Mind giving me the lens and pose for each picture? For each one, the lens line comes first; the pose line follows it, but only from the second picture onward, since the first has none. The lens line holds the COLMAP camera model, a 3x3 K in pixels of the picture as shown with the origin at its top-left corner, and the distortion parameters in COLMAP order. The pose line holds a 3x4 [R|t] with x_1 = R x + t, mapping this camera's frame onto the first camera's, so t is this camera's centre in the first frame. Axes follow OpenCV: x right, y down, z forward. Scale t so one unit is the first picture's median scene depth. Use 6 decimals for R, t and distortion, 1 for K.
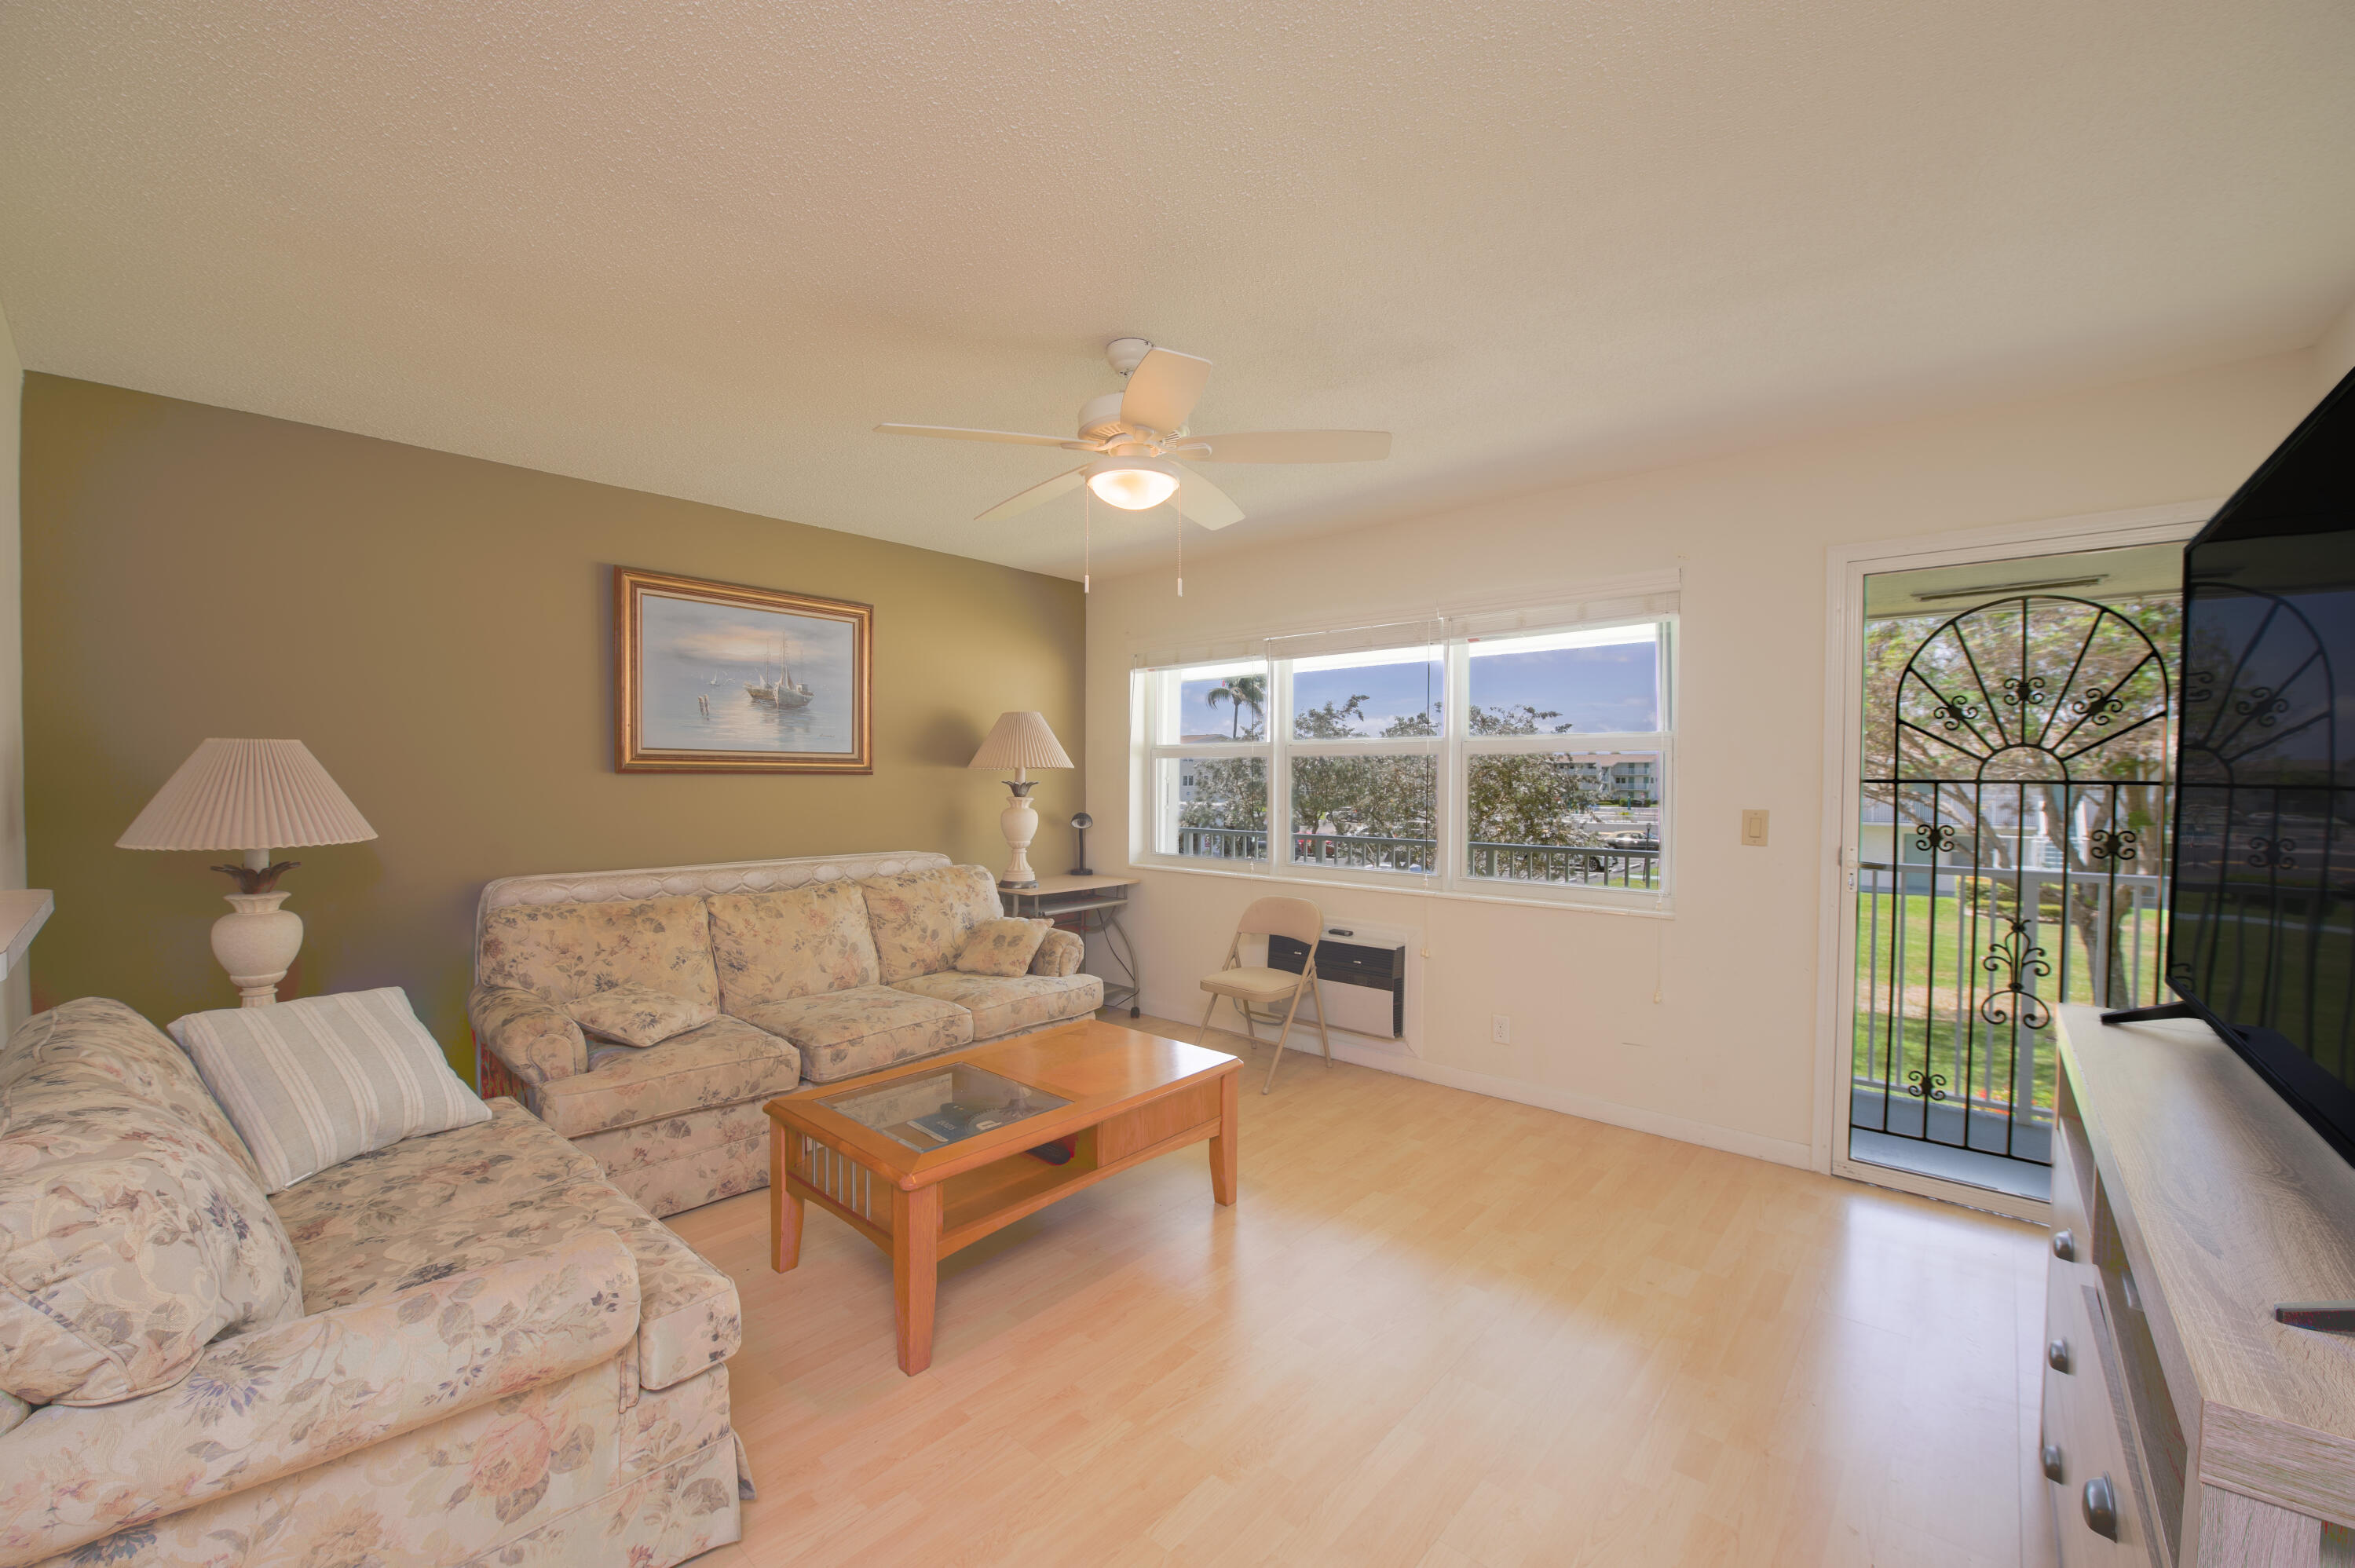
lens RADIAL K [[926.2, 0, 1177.5], [0, 926.2, 784.0], [0, 0, 1]] dist [-0.019046, -0.000037]
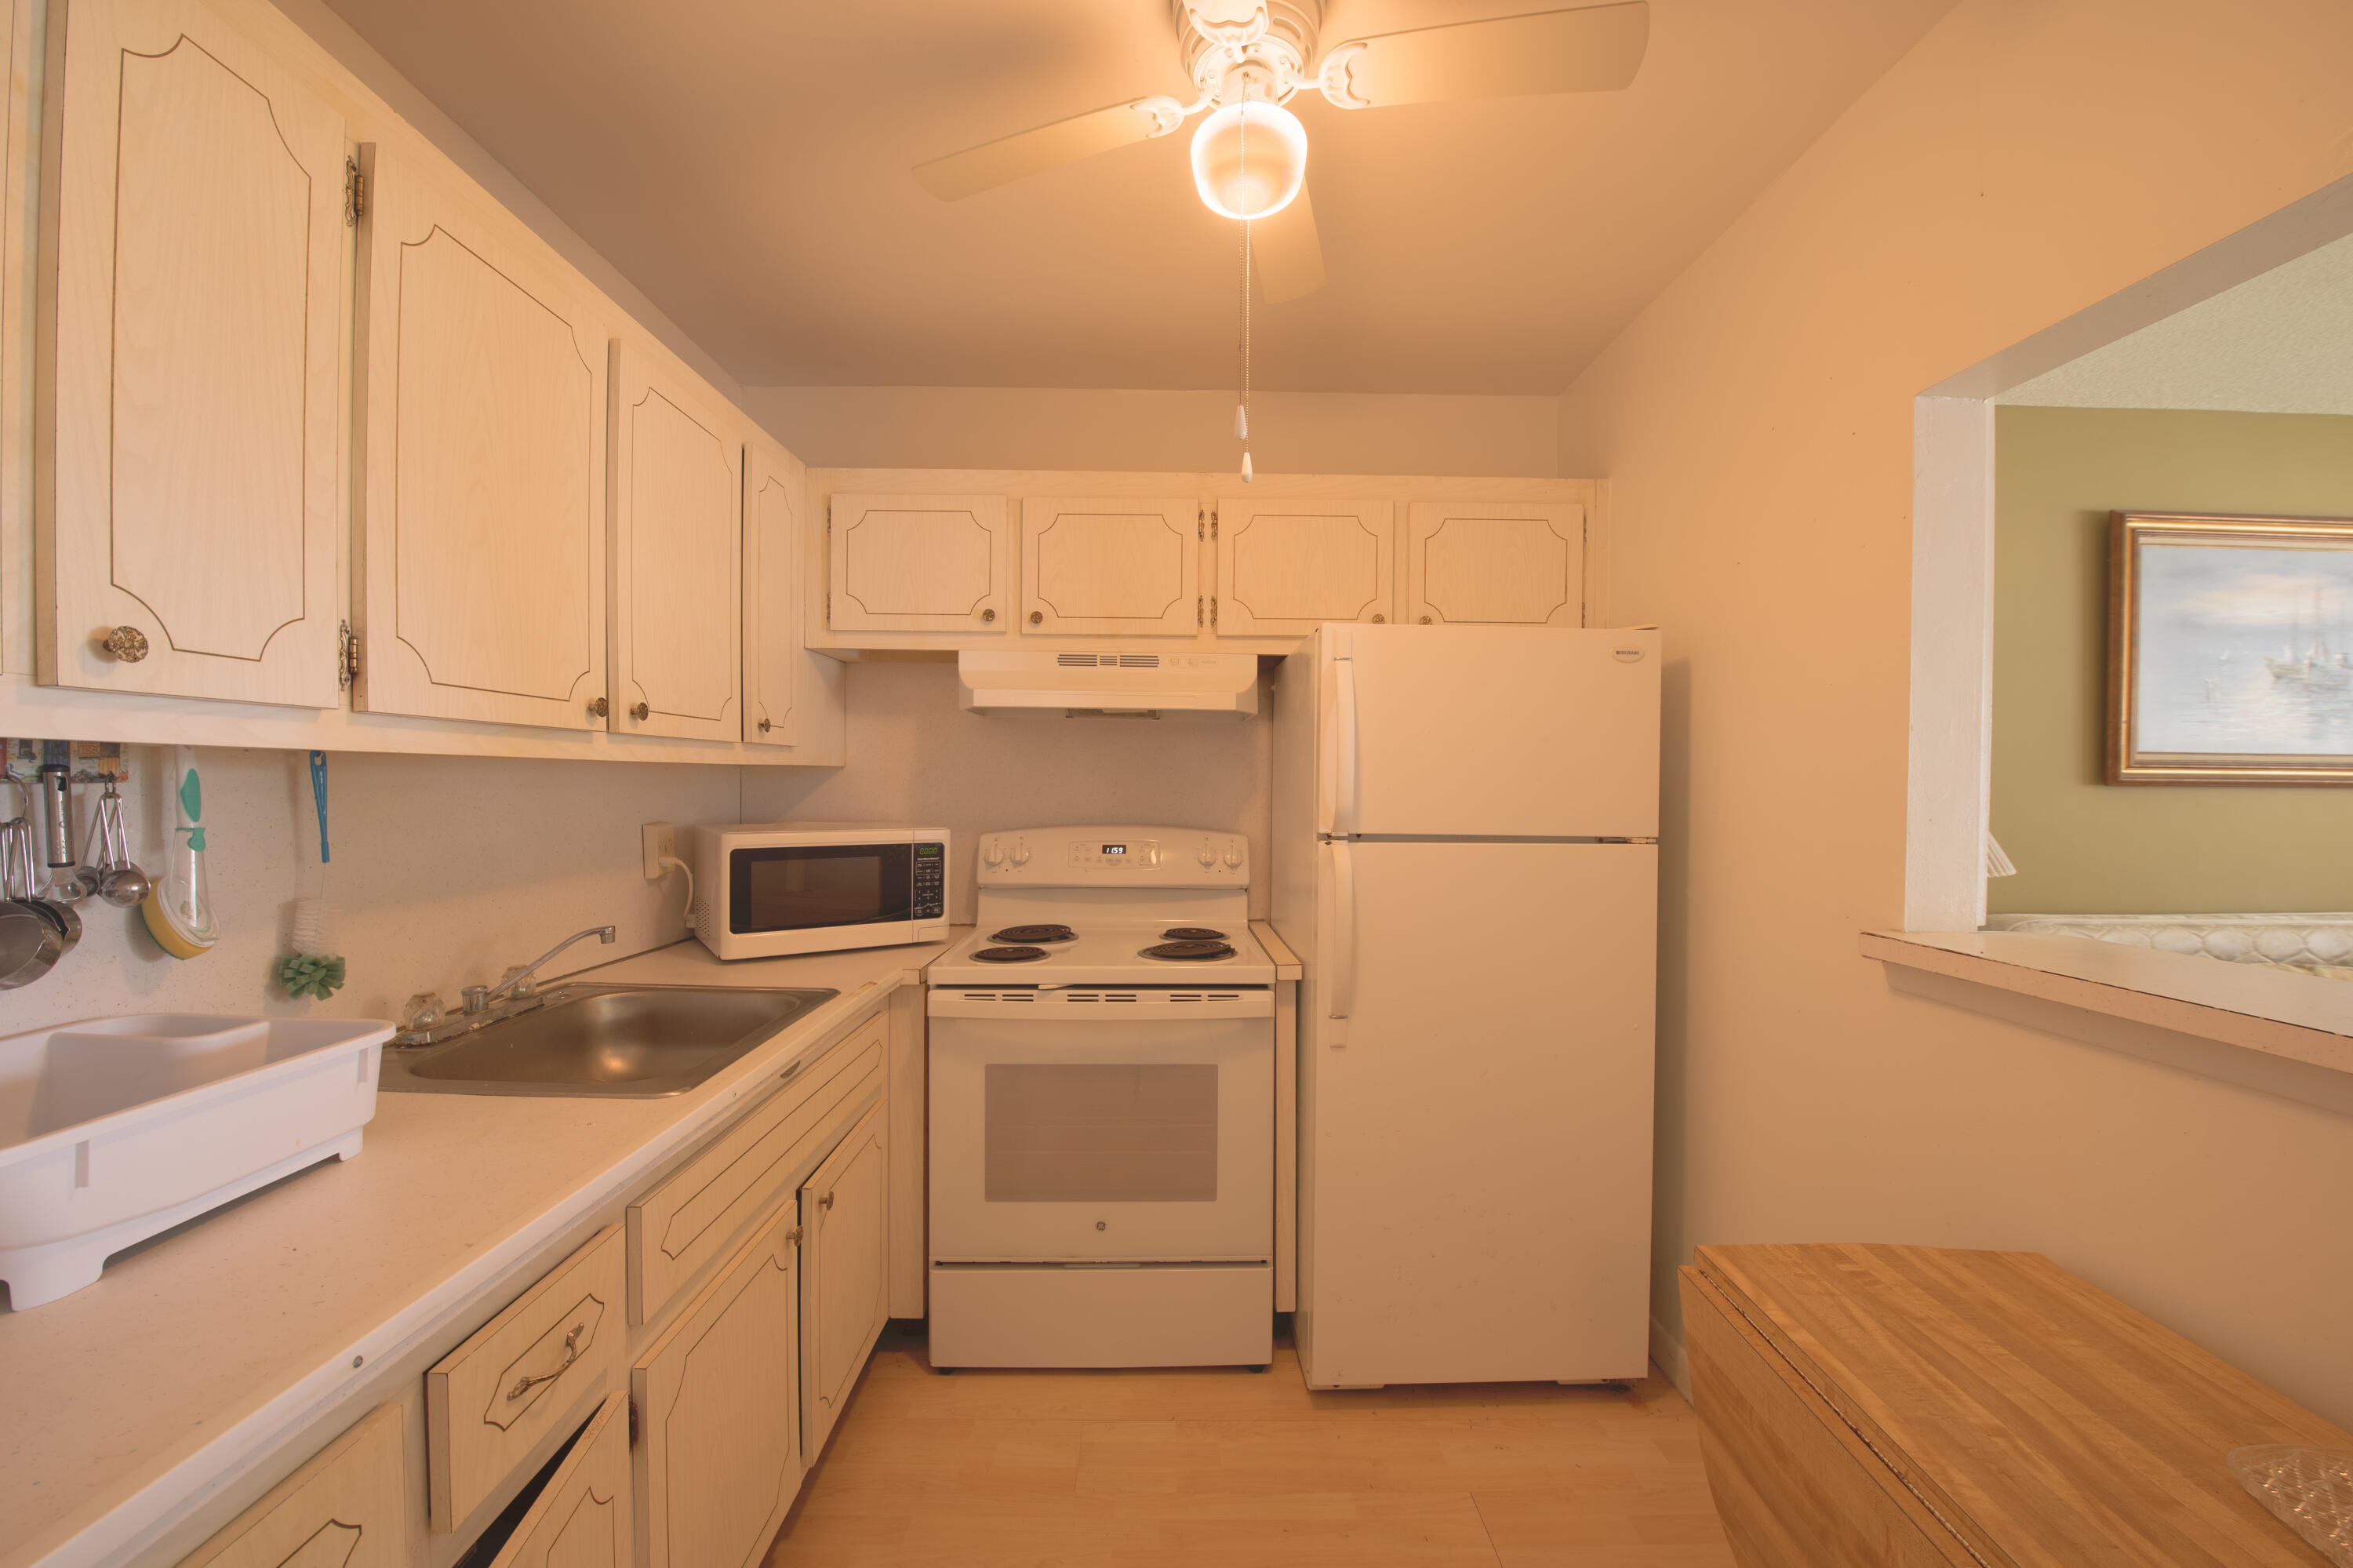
lens RADIAL K [[934.1, 0, 1176.5], [0, 934.1, 784.0], [0, 0, 1]] dist [-0.014408, -0.000366]
pose [[0.672792, 0.005531, -0.739811, -0.512109], [-0.009284, 0.999956, -0.000966, -0.004817], [0.739773, 0.007518, 0.672814, -0.070596]]
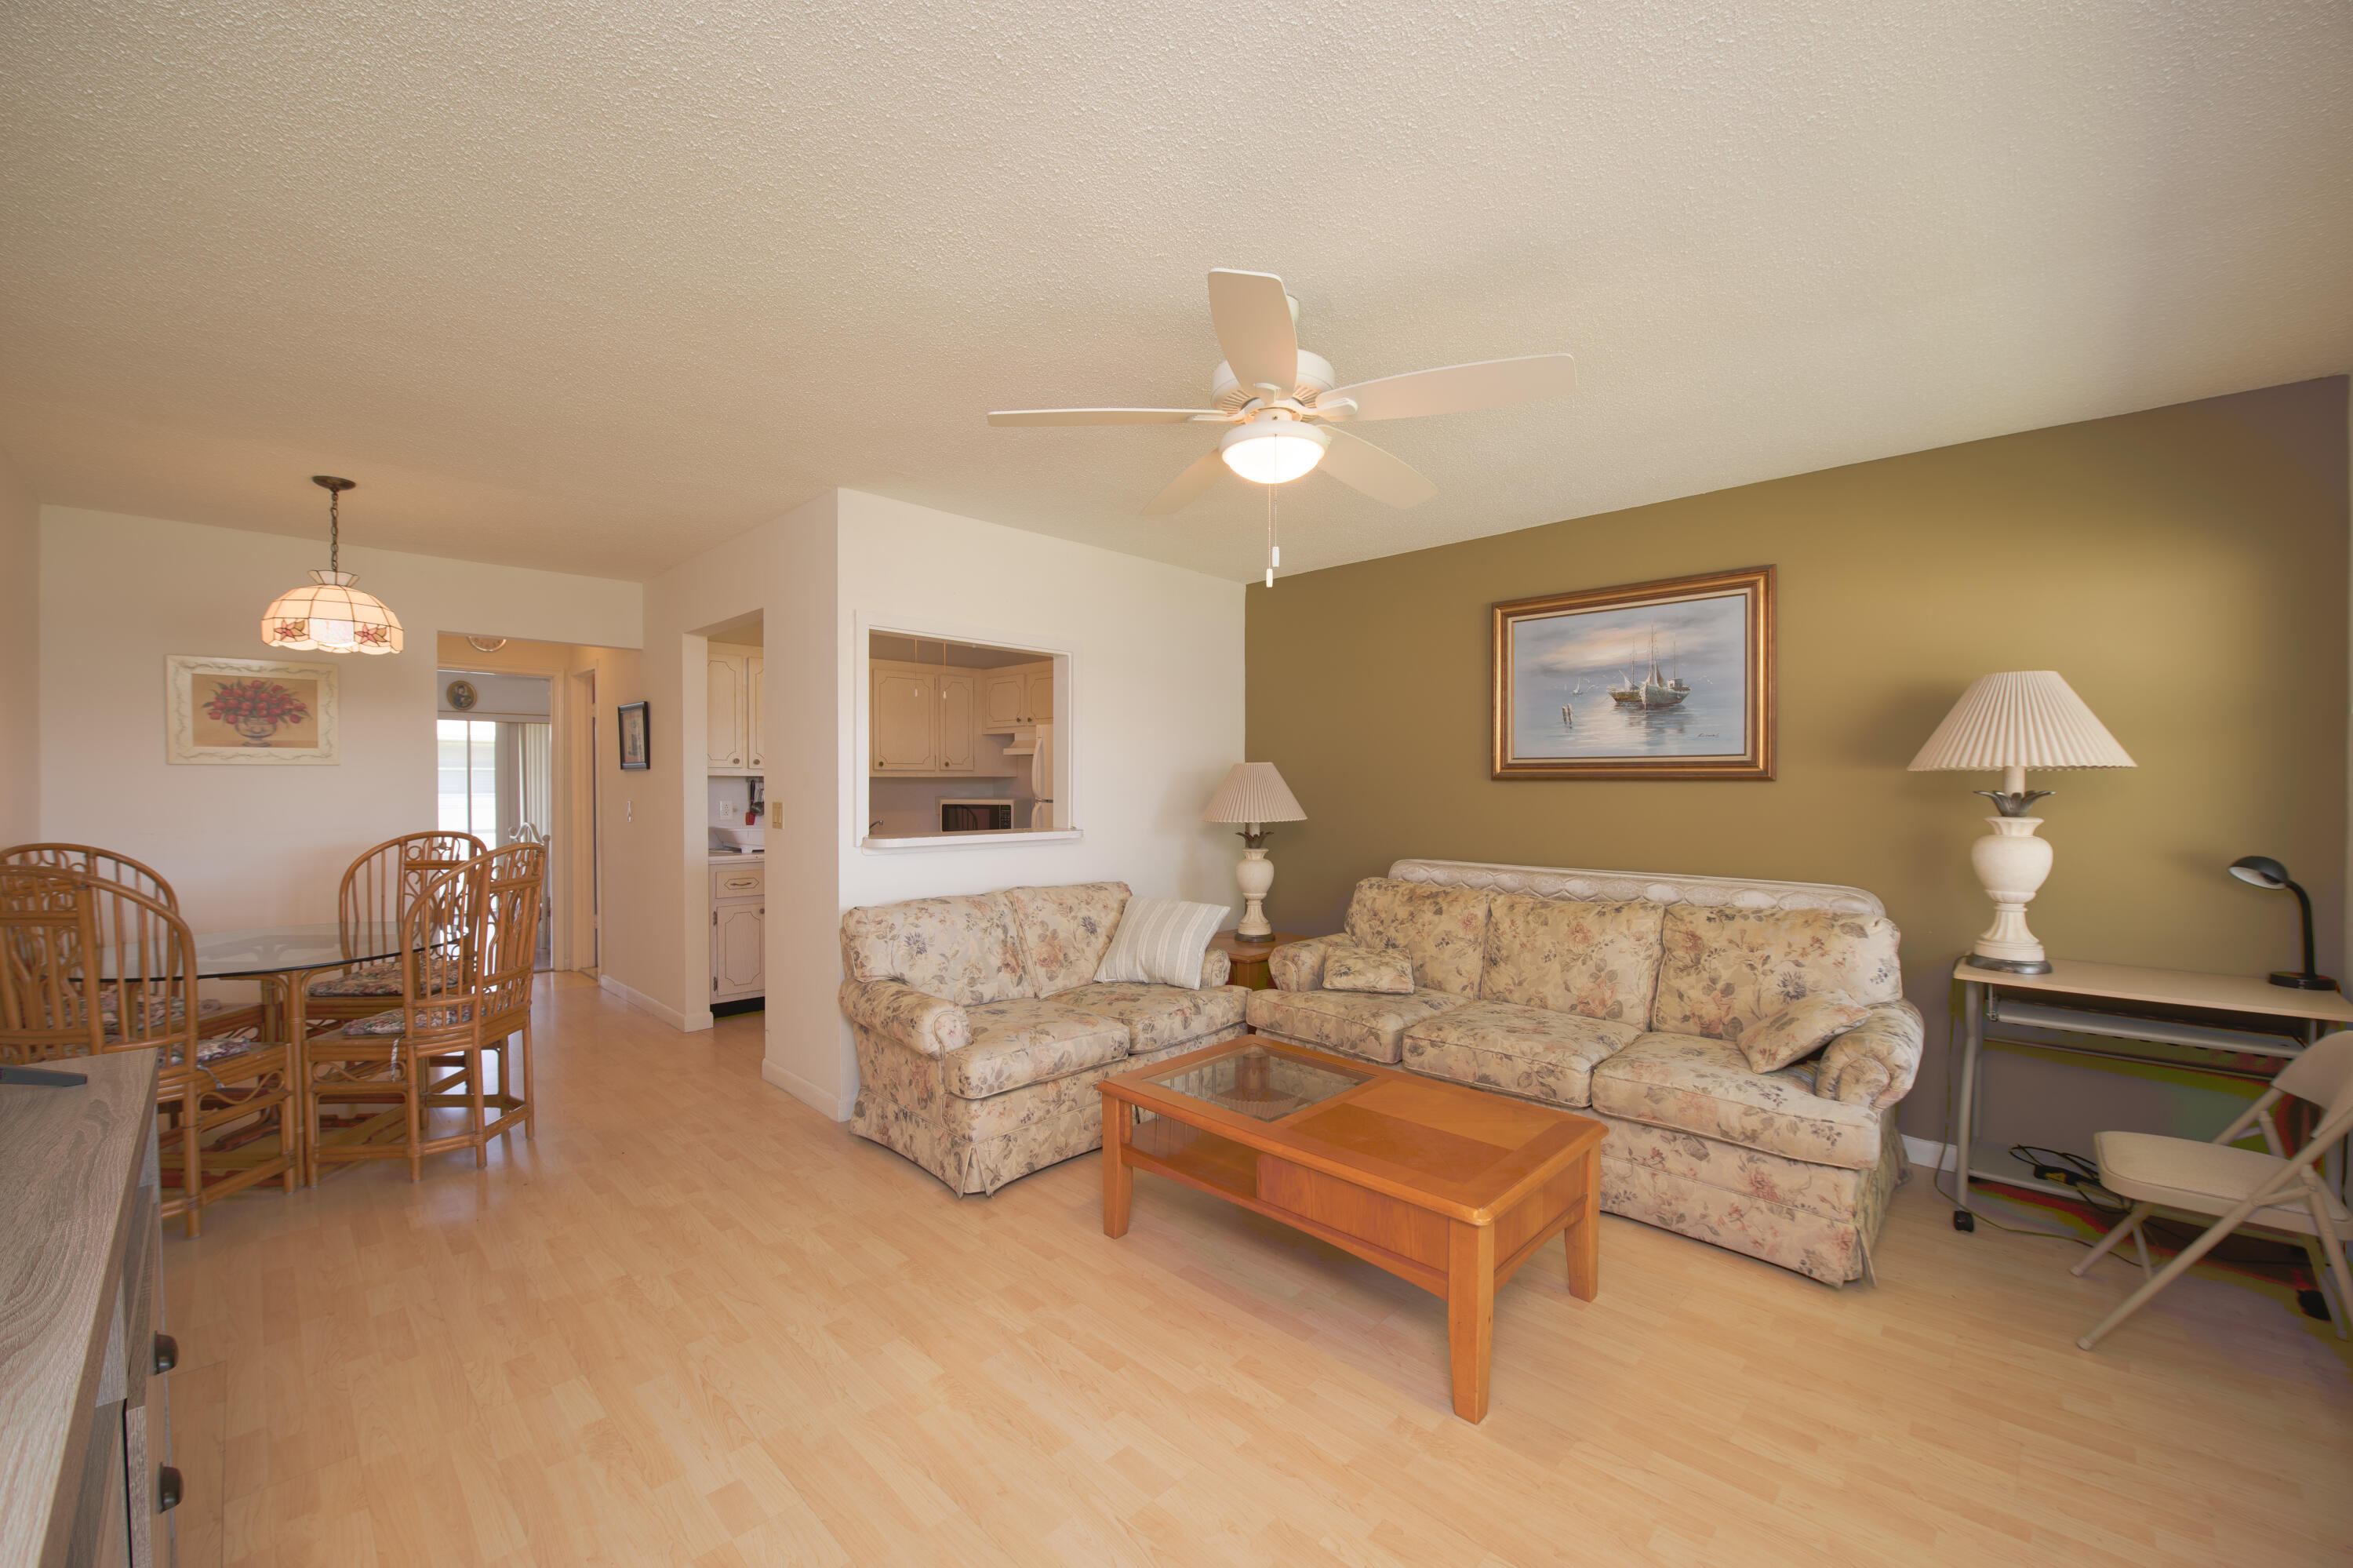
lens RADIAL K [[934.1, 0, 1176.5], [0, 934.1, 784.0], [0, 0, 1]] dist [-0.014408, -0.000366]
pose [[-0.048014, -0.001409, -0.998846, 0.537583], [-0.008153, 0.999966, -0.001019, -0.002733], [0.998813, 0.008095, -0.048024, 0.593967]]
